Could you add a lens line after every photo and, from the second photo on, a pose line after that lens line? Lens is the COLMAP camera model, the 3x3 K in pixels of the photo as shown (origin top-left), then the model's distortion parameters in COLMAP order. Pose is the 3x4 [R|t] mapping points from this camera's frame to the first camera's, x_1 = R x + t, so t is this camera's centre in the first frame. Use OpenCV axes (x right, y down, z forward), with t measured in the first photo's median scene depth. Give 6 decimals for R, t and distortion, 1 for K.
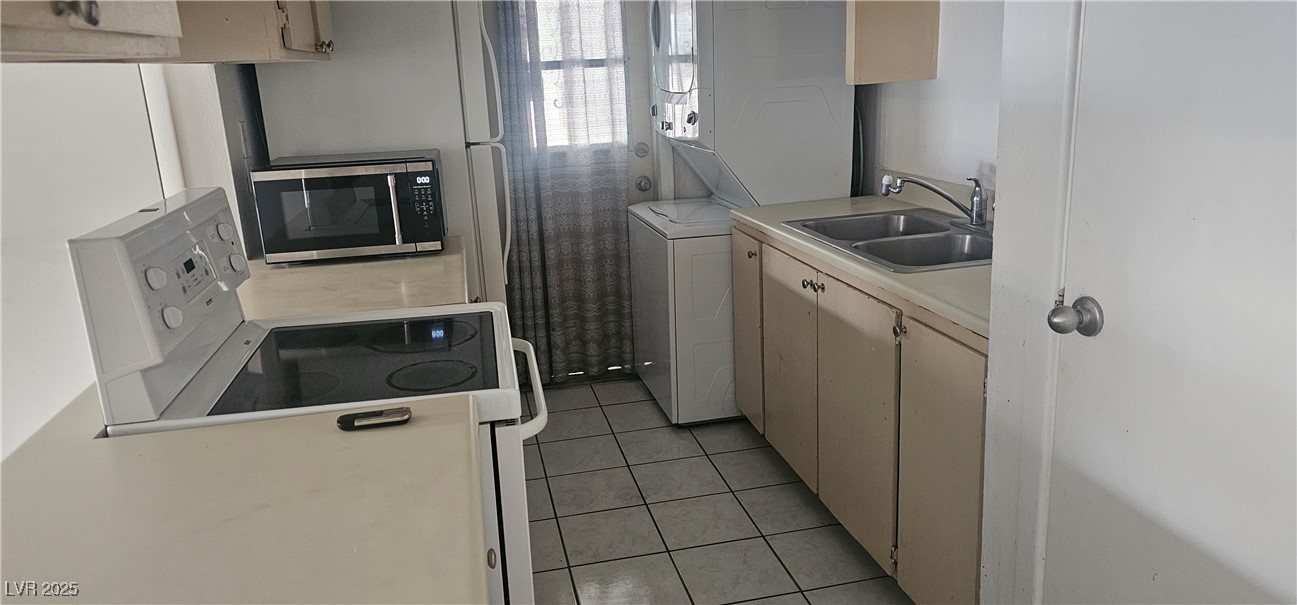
lens RADIAL K [[843.3, 0, 646.6], [0, 843.3, 279.3], [0, 0, 1]] dist [0.044168, -0.056737]
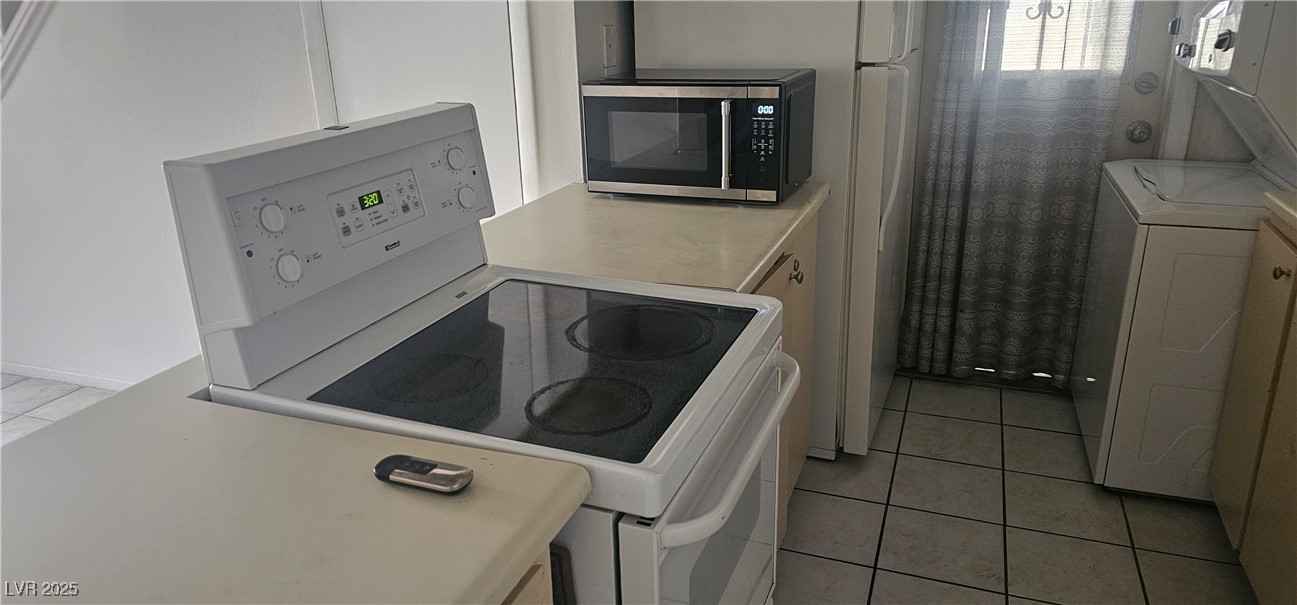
lens RADIAL K [[843.3, 0, 646.6], [0, 843.3, 279.3], [0, 0, 1]] dist [0.044168, -0.056737]
pose [[0.826291, 0.190941, -0.529892, 0.058885], [-0.135246, 0.980522, 0.142424, -0.040942], [0.546766, -0.046018, 0.836020, 0.190898]]
